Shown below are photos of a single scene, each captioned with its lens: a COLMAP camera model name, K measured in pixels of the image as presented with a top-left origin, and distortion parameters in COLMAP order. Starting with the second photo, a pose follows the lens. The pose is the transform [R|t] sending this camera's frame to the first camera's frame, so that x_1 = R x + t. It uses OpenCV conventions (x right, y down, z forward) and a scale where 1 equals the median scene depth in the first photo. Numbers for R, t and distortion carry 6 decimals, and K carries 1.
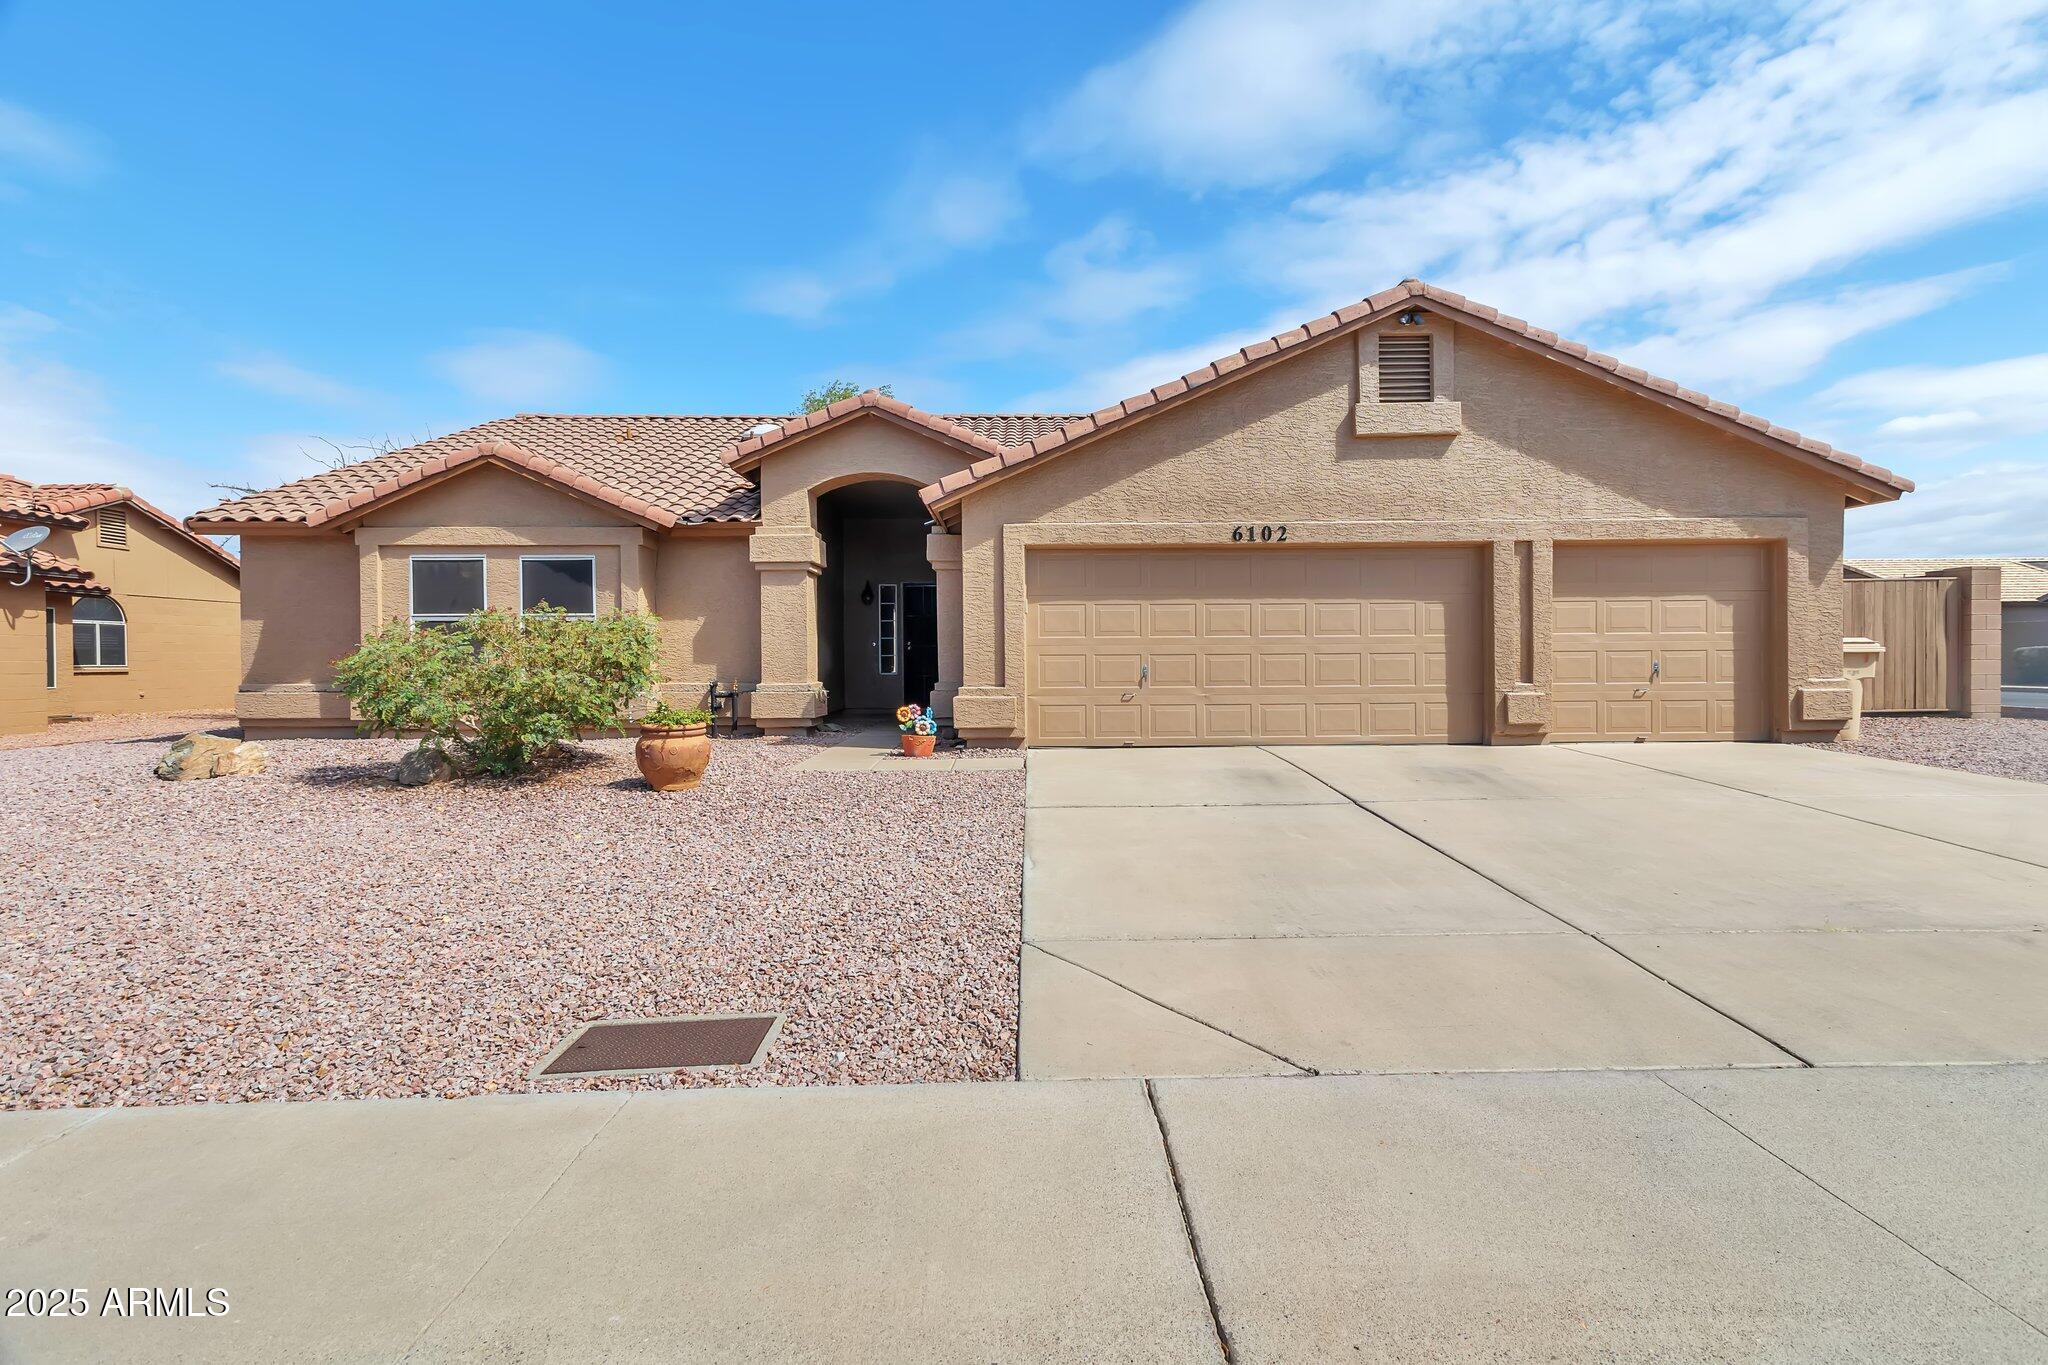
lens RADIAL K [[954.9, 0, 1029.1], [0, 954.9, 669.0], [0, 0, 1]] dist [0.004436, 0.000464]
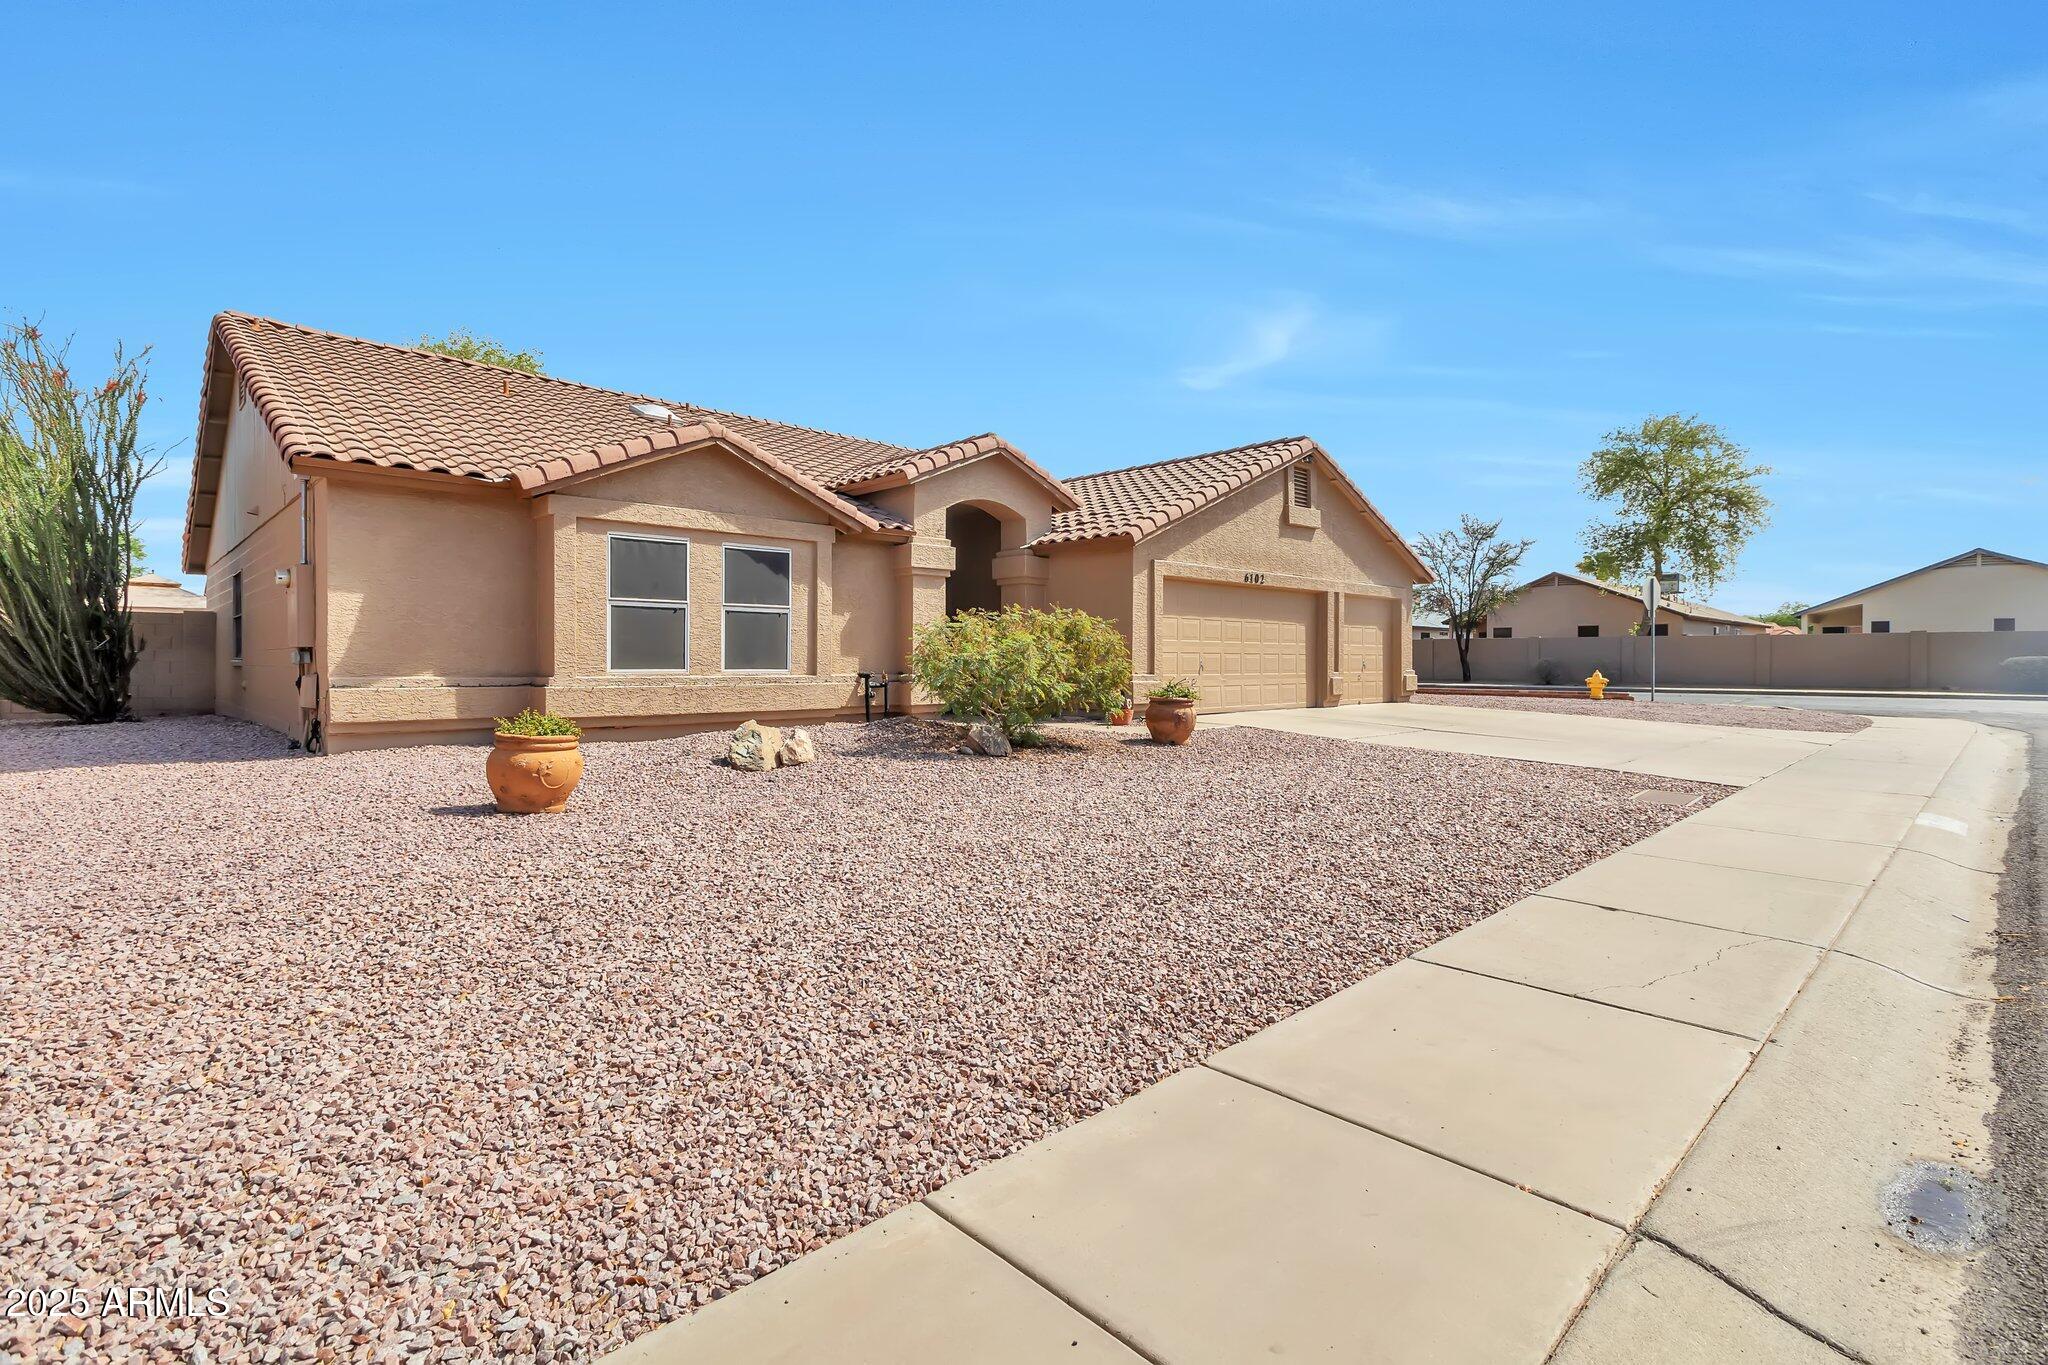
lens RADIAL K [[954.9, 0, 1029.1], [0, 954.9, 669.0], [0, 0, 1]] dist [0.004436, 0.000464]
pose [[0.728266, 0.001460, 0.685293, -0.990704], [-0.000547, 0.999999, -0.001549, 0.010613], [-0.685295, 0.000754, 0.728266, 0.085849]]
